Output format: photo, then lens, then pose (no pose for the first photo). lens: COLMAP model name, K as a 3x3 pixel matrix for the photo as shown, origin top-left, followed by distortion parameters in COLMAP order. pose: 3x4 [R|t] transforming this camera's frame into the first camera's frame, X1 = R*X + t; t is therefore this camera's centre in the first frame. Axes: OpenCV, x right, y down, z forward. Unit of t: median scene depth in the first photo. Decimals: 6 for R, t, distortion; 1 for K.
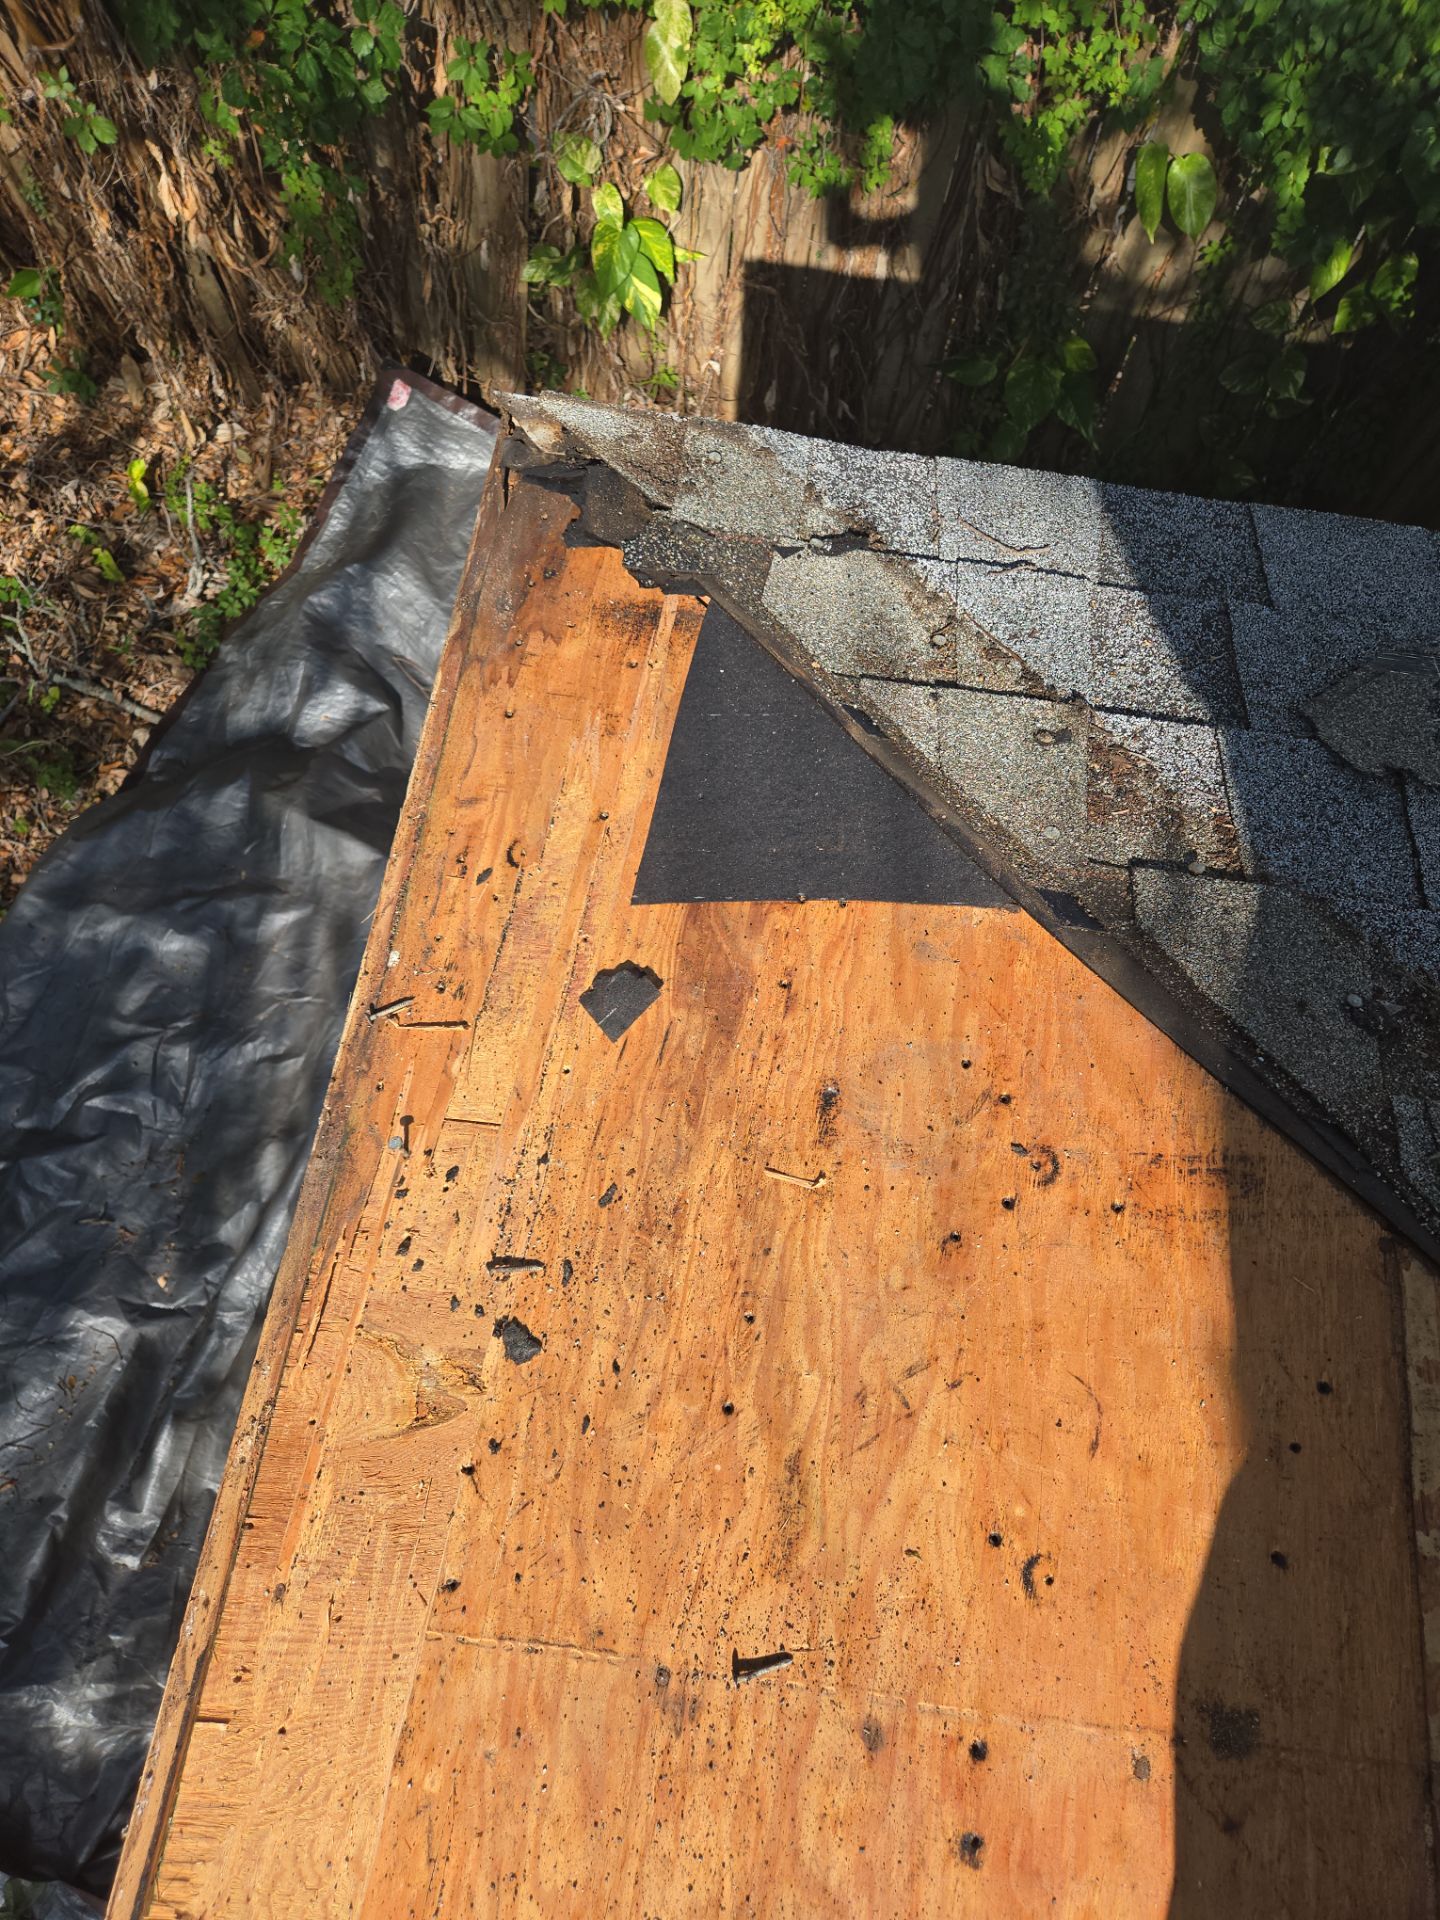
lens RADIAL K [[1268.1, 0, 720.0], [0, 1268.1, 960.0], [0, 0, 1]] dist [0.076359, -0.071269]
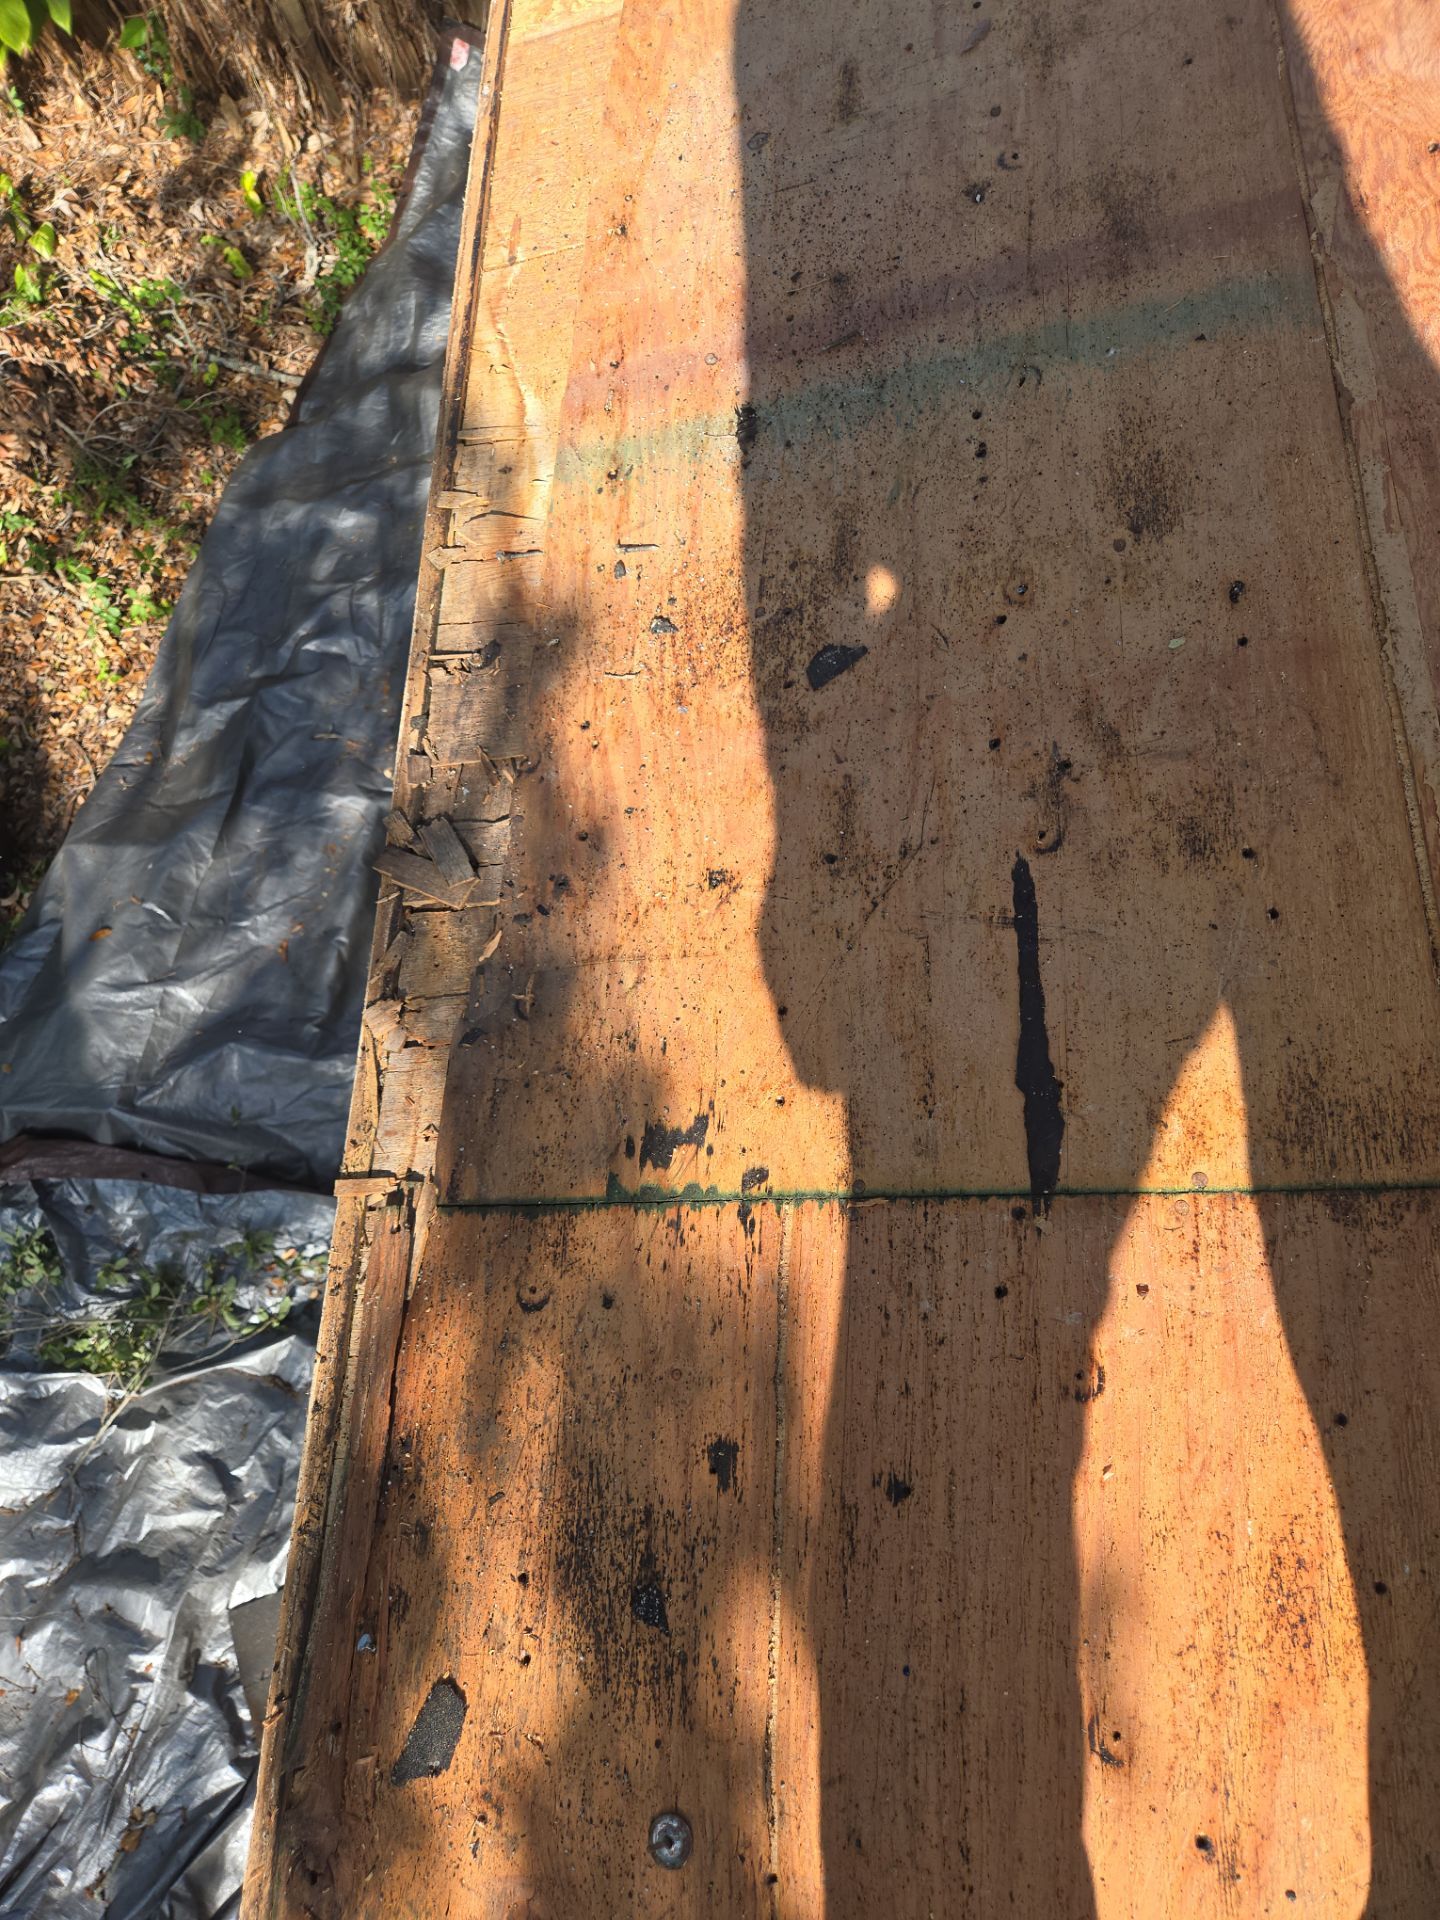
lens RADIAL K [[1268.1, 0, 720.0], [0, 1268.1, 960.0], [0, 0, 1]] dist [0.076359, -0.071269]
pose [[0.984637, -0.146688, -0.094724, -0.032802], [0.148899, 0.988712, 0.016667, 0.350133], [0.091210, -0.030516, 0.995364, -0.126262]]
